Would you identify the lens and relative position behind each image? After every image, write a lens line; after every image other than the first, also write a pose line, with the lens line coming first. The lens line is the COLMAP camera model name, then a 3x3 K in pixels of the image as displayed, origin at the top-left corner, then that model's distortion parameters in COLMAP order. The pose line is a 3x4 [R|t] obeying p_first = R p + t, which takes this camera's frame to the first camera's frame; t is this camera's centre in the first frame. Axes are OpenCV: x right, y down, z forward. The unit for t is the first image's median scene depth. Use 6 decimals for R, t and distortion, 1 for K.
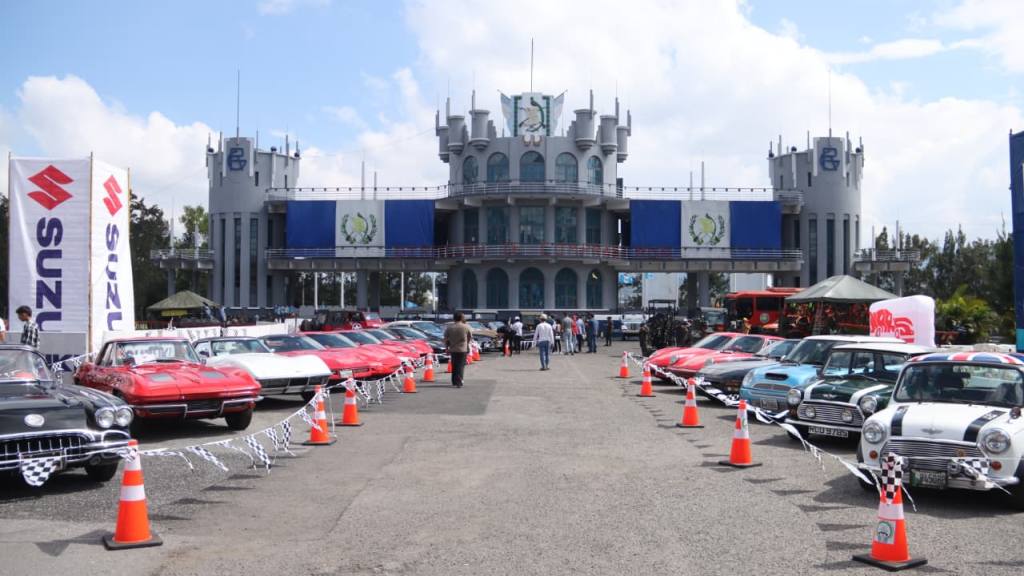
lens RADIAL K [[879.3, 0, 519.6], [0, 879.3, 291.5], [0, 0, 1]] dist [-0.095864, 0.030638]
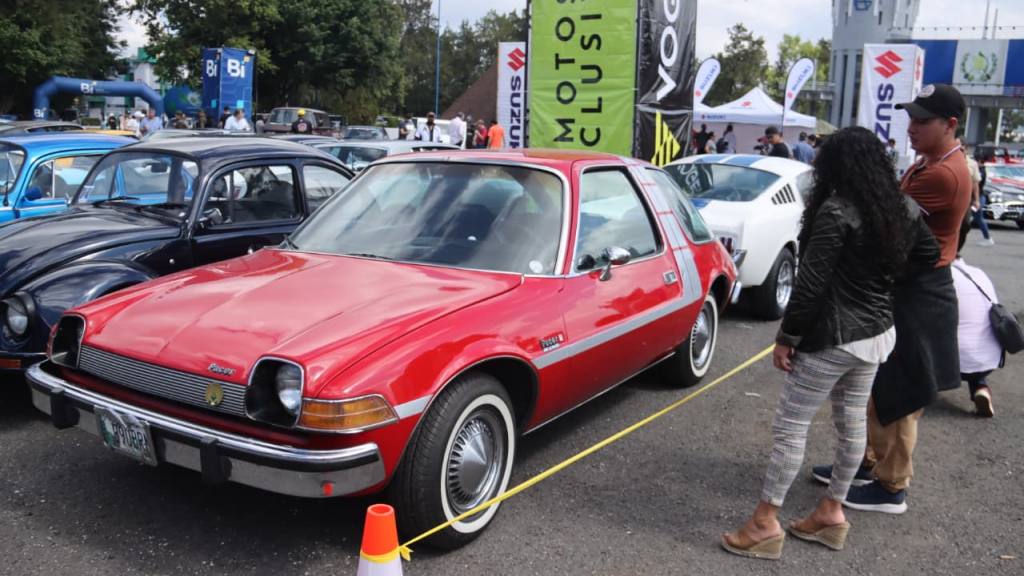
lens RADIAL K [[879.3, 0, 521.1], [0, 879.3, 278.8], [0, 0, 1]] dist [-0.095864, 0.030638]
pose [[0.826792, 0.133656, -0.546399, -0.043412], [-0.030152, 0.980495, 0.194216, -0.004633], [0.561700, -0.144101, 0.814695, -0.182797]]
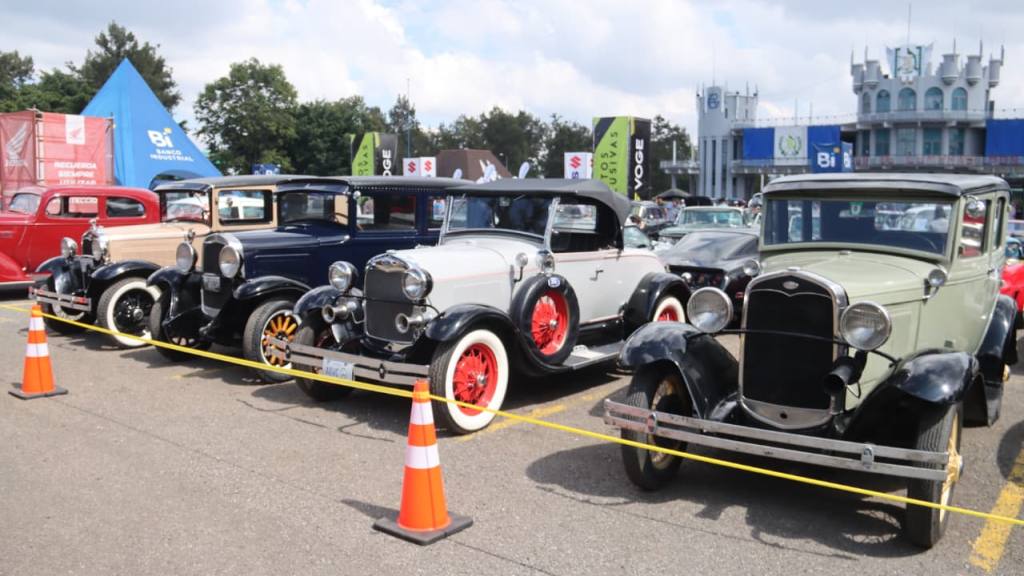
lens RADIAL K [[879.3, 0, 508.5], [0, 879.3, 283.9], [0, 0, 1]] dist [-0.095864, 0.030638]
pose [[0.803850, 0.059305, -0.591868, 0.314132], [0.008743, 0.993732, 0.111446, -0.007829], [0.594768, -0.094761, 0.798293, -0.468944]]
